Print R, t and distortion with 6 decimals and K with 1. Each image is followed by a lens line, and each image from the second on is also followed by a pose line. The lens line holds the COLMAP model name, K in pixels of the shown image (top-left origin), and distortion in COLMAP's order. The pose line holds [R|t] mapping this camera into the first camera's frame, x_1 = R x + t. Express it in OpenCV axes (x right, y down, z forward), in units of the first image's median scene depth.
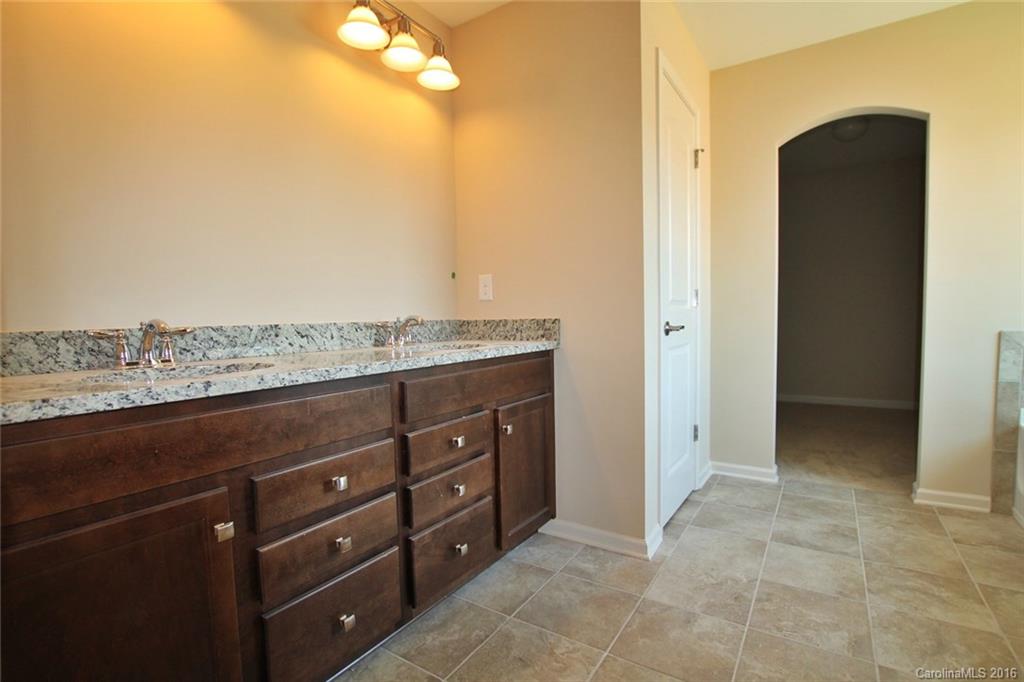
lens RADIAL K [[481.9, 0, 512.6], [0, 481.9, 344.8], [0, 0, 1]] dist [-0.030323, 0.000342]
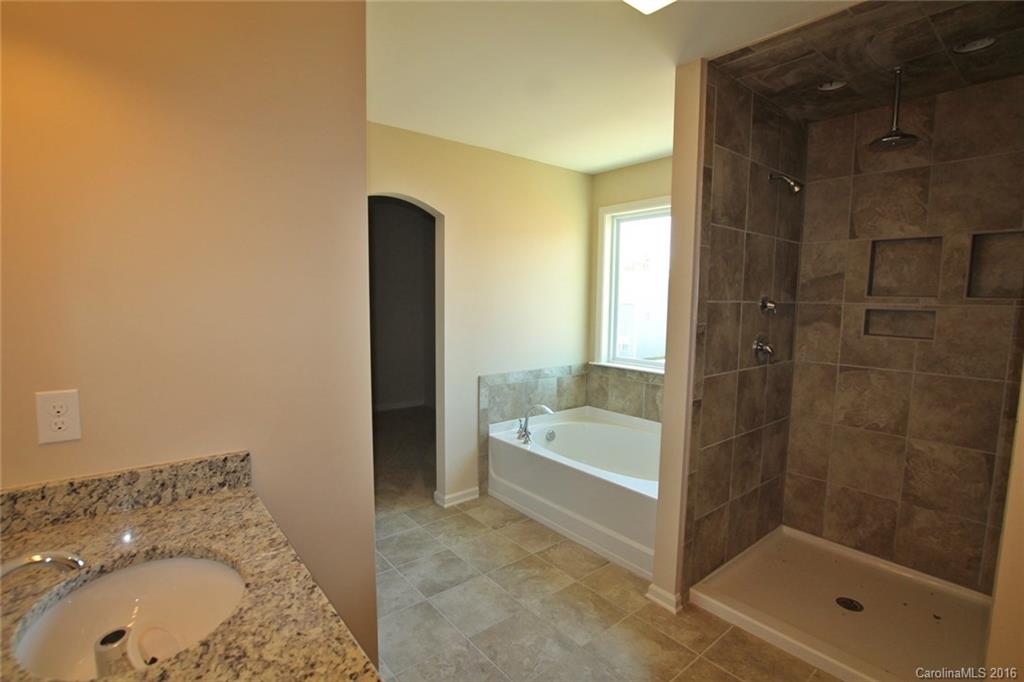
lens RADIAL K [[481.9, 0, 514.9], [0, 481.9, 340.3], [0, 0, 1]] dist [-0.030323, 0.000342]
pose [[0.285051, -0.055924, 0.956880, -0.394366], [0.027792, 0.998359, 0.050068, -0.217524], [-0.958109, 0.012322, 0.286137, 0.444053]]
